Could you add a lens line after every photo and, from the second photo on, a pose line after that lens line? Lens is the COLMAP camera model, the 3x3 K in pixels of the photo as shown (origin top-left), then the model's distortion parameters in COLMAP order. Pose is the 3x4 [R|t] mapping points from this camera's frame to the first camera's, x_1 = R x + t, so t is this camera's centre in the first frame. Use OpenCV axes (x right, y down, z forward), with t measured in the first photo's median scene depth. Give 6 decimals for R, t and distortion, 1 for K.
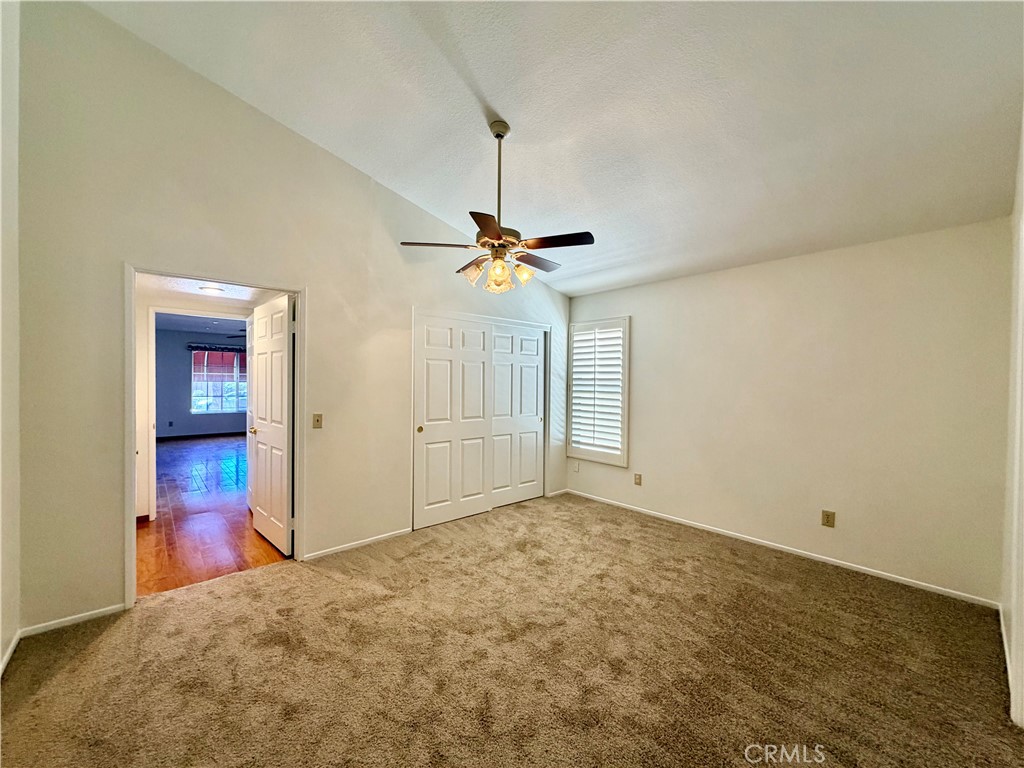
lens RADIAL K [[411.4, 0, 509.1], [0, 411.4, 386.1], [0, 0, 1]] dist [-0.001310, 0.000448]
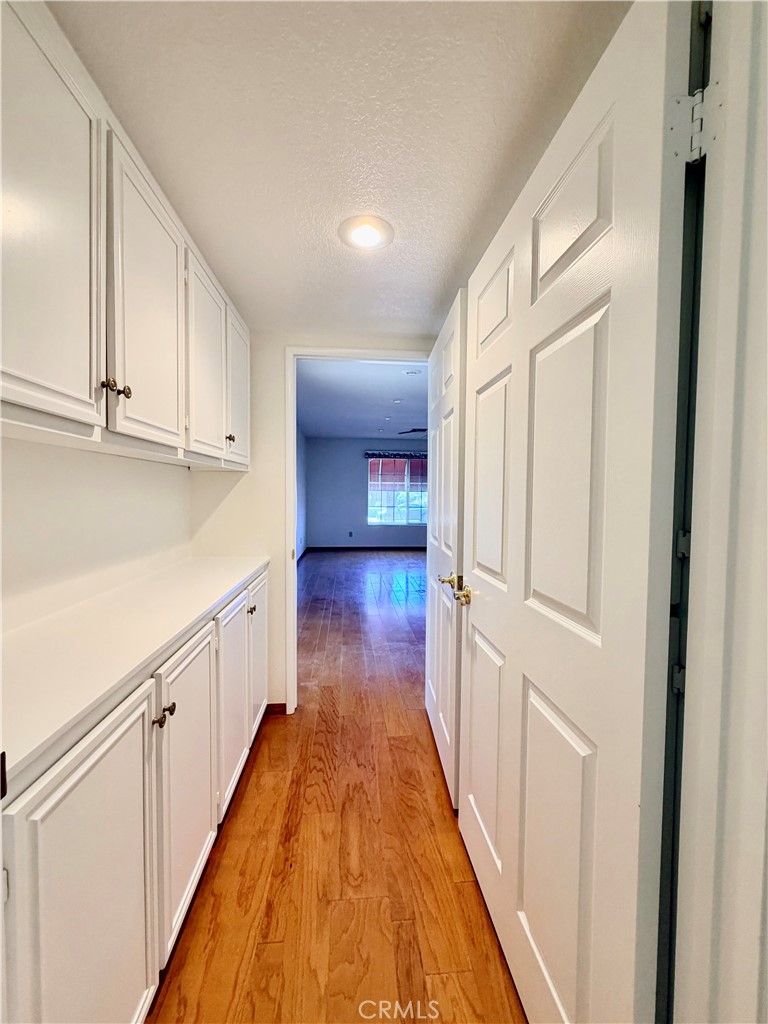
lens RADIAL K [[411.4, 0, 388.0], [0, 411.4, 509.3], [0, 0, 1]] dist [-0.001310, 0.000448]
pose [[0.808739, 0.020336, -0.587815, -0.553704], [-0.008257, 0.999696, 0.023224, 0.028562], [0.588109, -0.013928, 0.808662, 0.818016]]
